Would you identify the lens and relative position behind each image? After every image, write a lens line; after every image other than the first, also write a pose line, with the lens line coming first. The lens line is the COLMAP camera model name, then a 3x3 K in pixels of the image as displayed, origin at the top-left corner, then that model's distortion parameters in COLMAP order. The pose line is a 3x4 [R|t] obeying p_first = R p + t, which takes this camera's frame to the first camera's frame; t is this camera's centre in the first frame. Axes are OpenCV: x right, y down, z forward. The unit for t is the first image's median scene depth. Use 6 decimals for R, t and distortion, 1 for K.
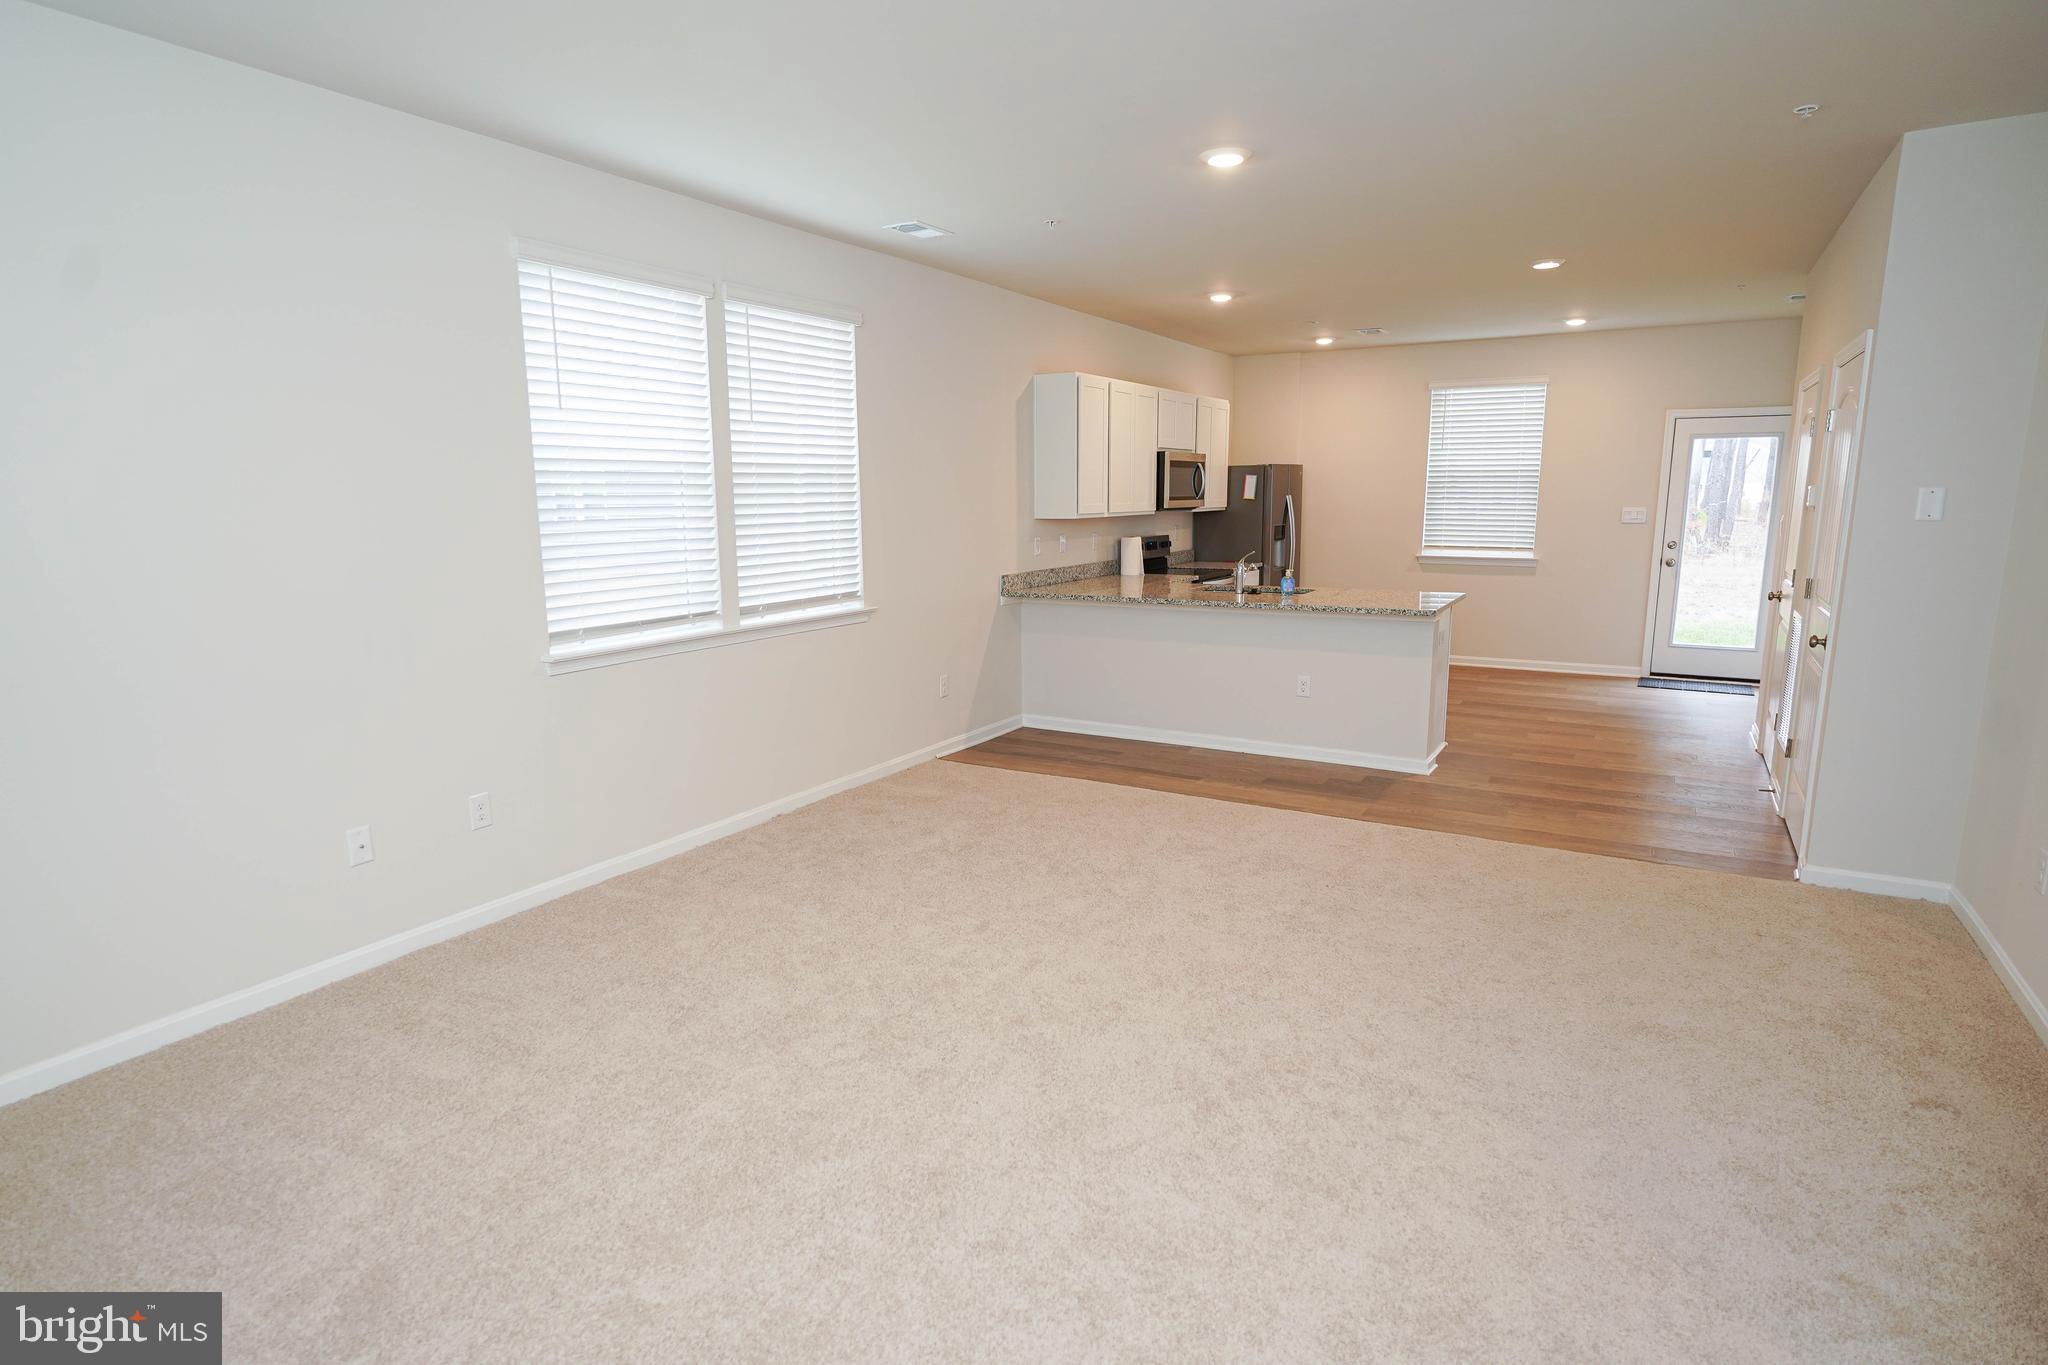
lens RADIAL K [[1094.6, 0, 1015.6], [0, 1094.6, 690.1], [0, 0, 1]] dist [0.001183, -0.000476]
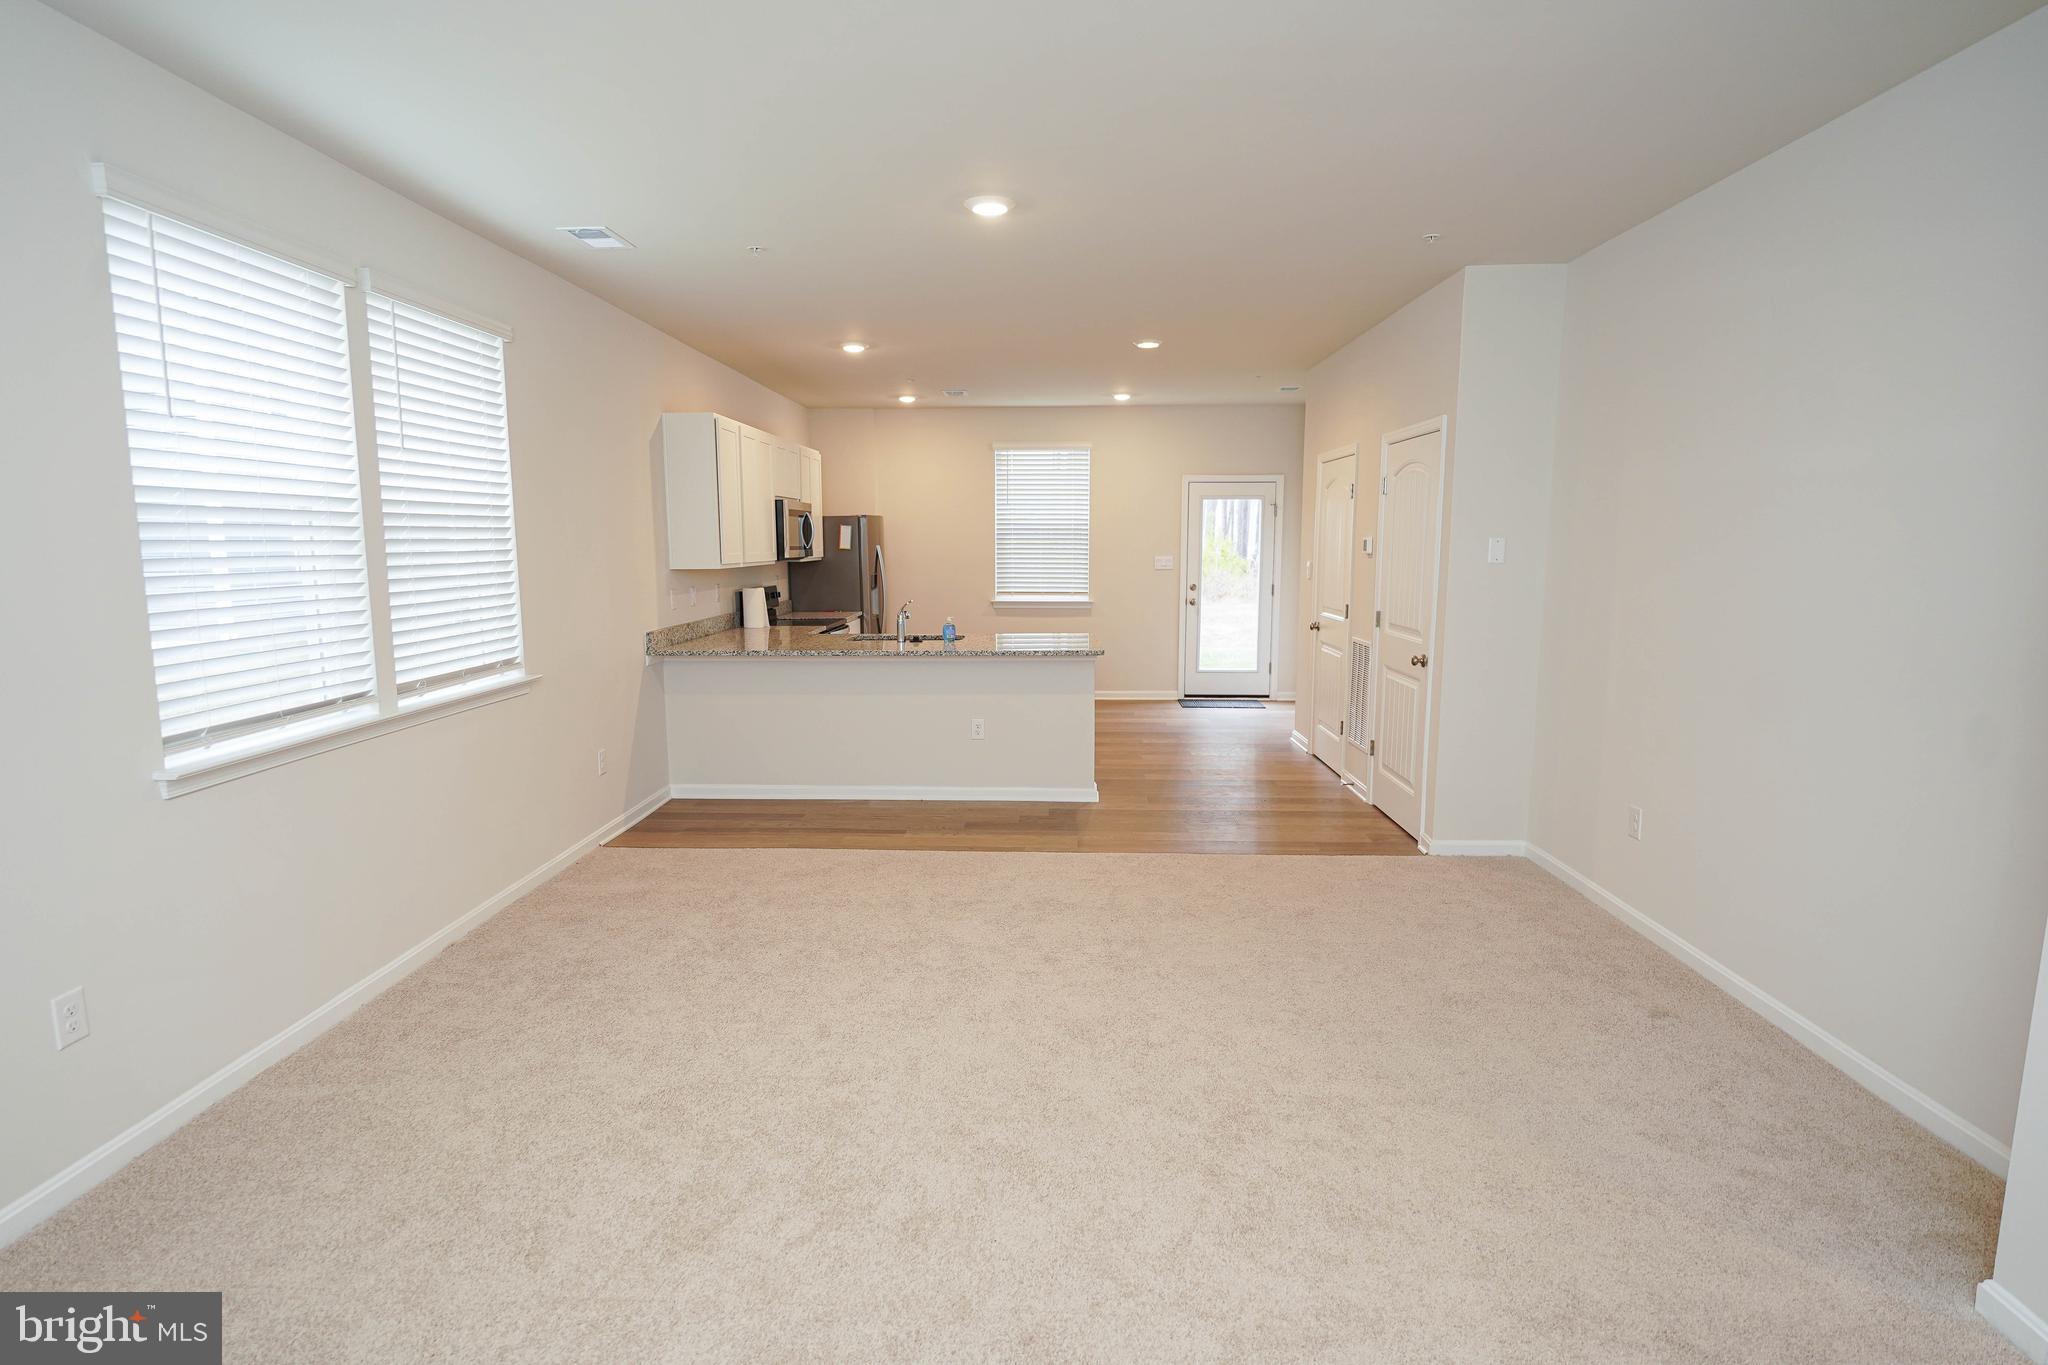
lens RADIAL K [[1063.2, 0, 1015.3], [0, 1063.2, 687.6], [0, 0, 1]] dist [-0.001663, -0.001594]
pose [[0.881060, -0.060830, 0.469078, -0.183698], [0.081933, 0.996332, -0.024688, -0.015980], [-0.465855, 0.060185, 0.882812, 0.109581]]
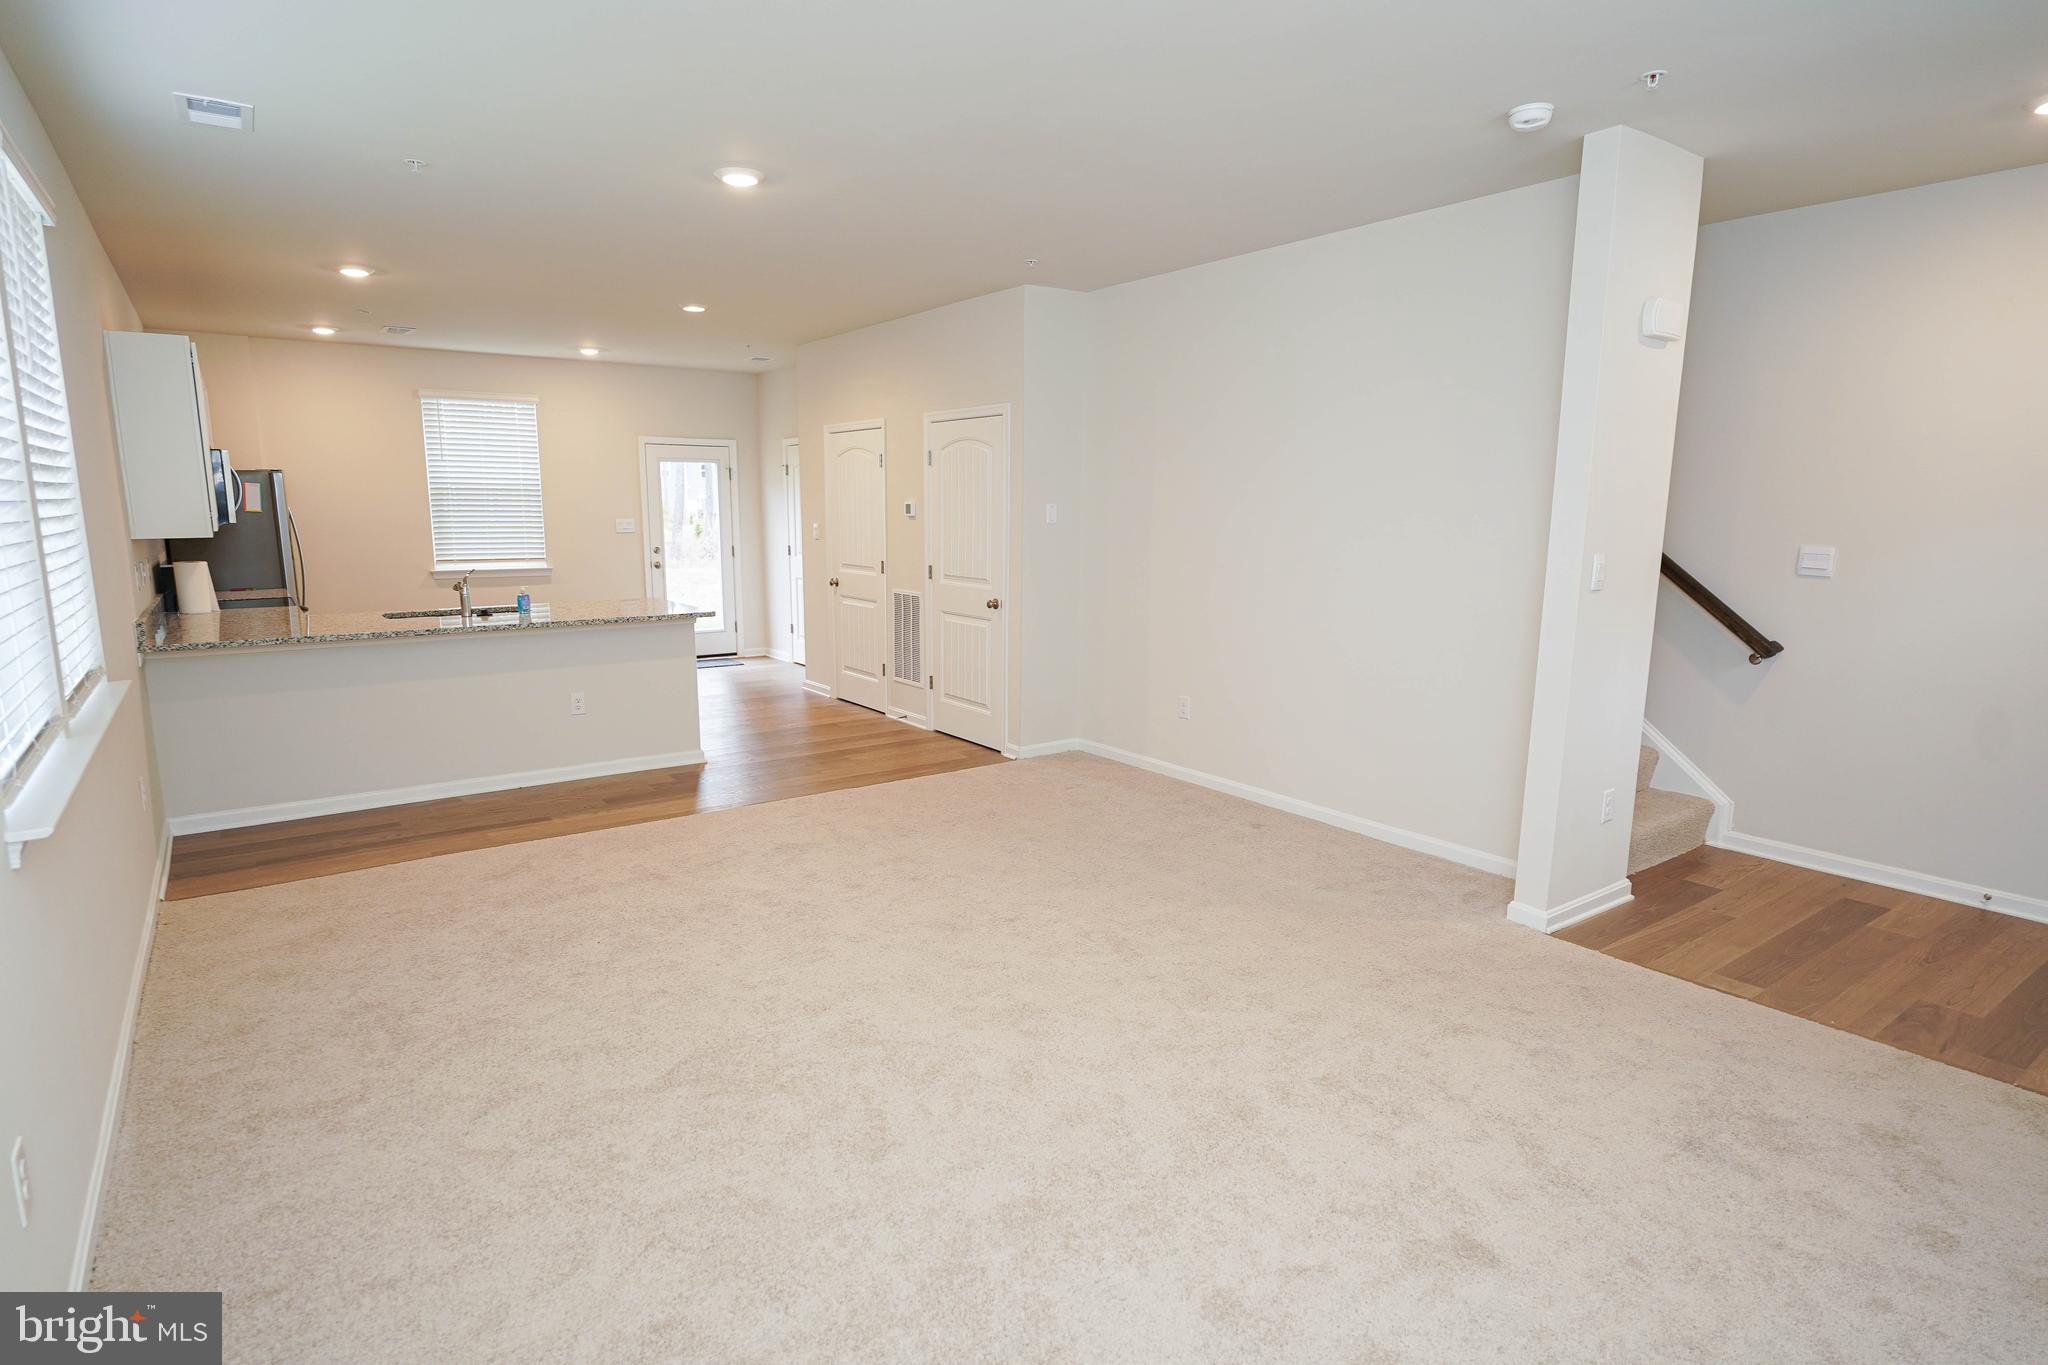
lens RADIAL K [[1063.2, 0, 1015.3], [0, 1063.2, 687.6], [0, 0, 1]] dist [-0.001663, -0.001594]
pose [[0.402953, -0.149491, 0.902929, -0.460152], [0.158647, 0.983044, 0.091955, -0.045708], [-0.901365, 0.106193, 0.419837, 0.273136]]
